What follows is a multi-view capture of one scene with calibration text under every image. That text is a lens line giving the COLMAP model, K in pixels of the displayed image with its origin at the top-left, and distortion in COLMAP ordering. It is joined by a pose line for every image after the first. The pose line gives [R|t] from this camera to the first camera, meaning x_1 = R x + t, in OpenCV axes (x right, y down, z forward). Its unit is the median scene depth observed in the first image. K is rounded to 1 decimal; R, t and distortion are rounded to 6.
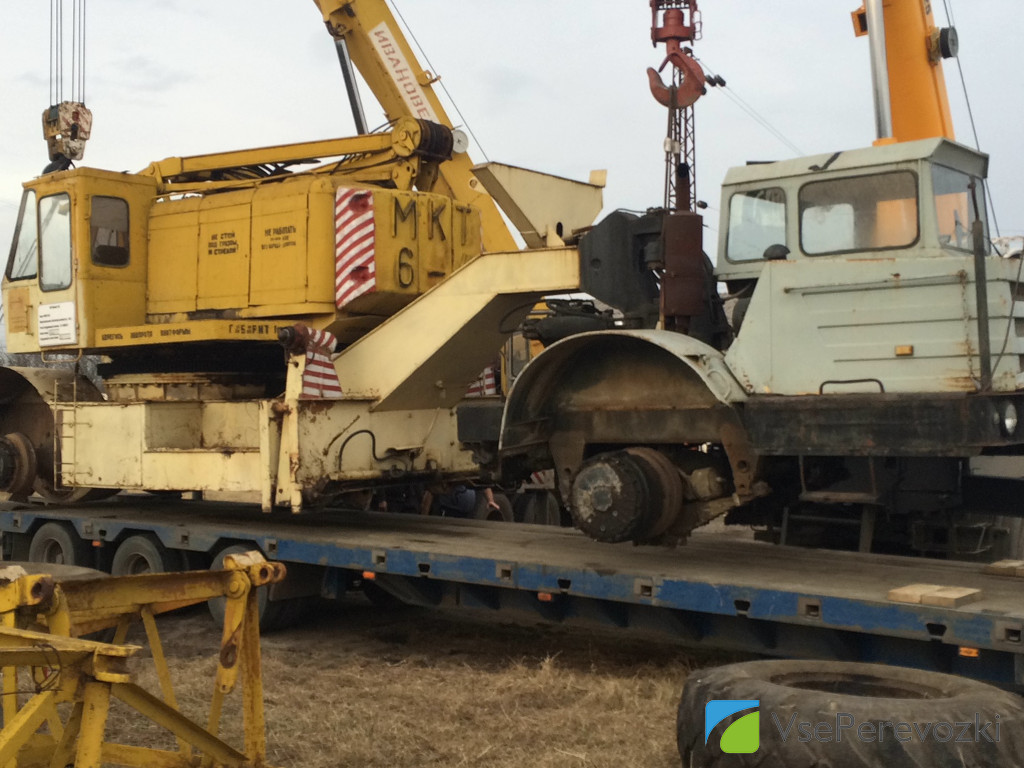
lens RADIAL K [[1309.4, 0, 540.9], [0, 1309.4, 415.0], [0, 0, 1]] dist [0.059942, 0.025294]
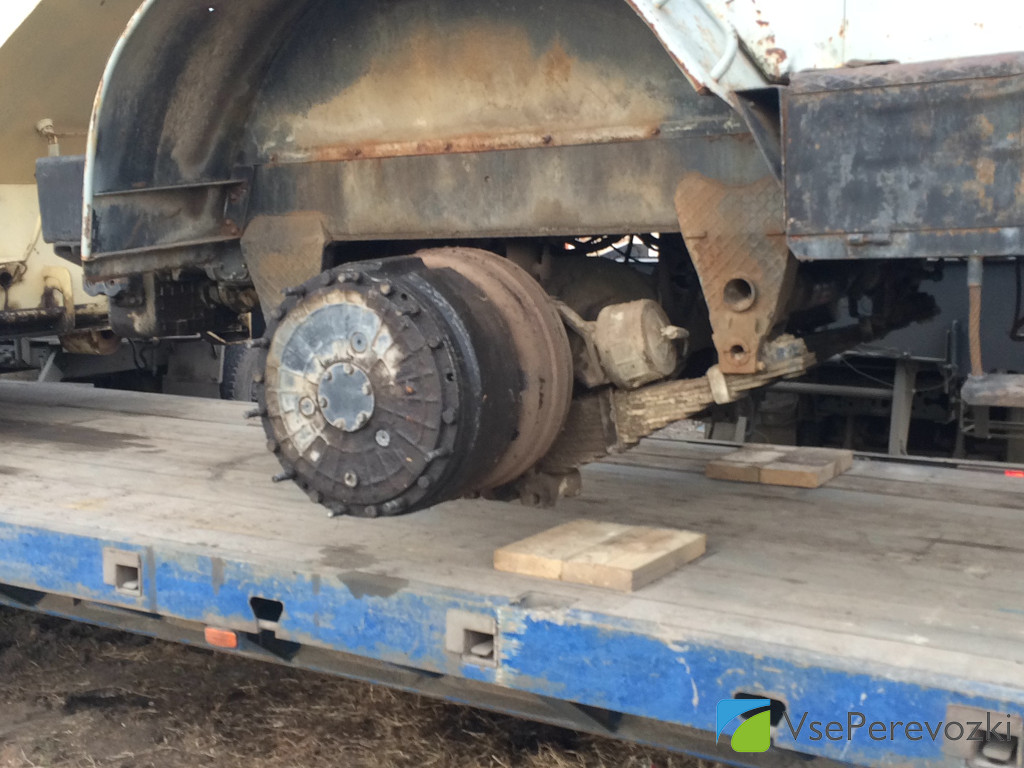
lens RADIAL K [[1309.4, 0, 540.9], [0, 1309.4, 415.0], [0, 0, 1]] dist [0.059942, 0.025294]
pose [[0.993850, -0.023785, 0.108150, 0.058719], [0.009383, 0.991235, 0.131773, 0.023369], [-0.110336, -0.129948, 0.985363, 0.636647]]
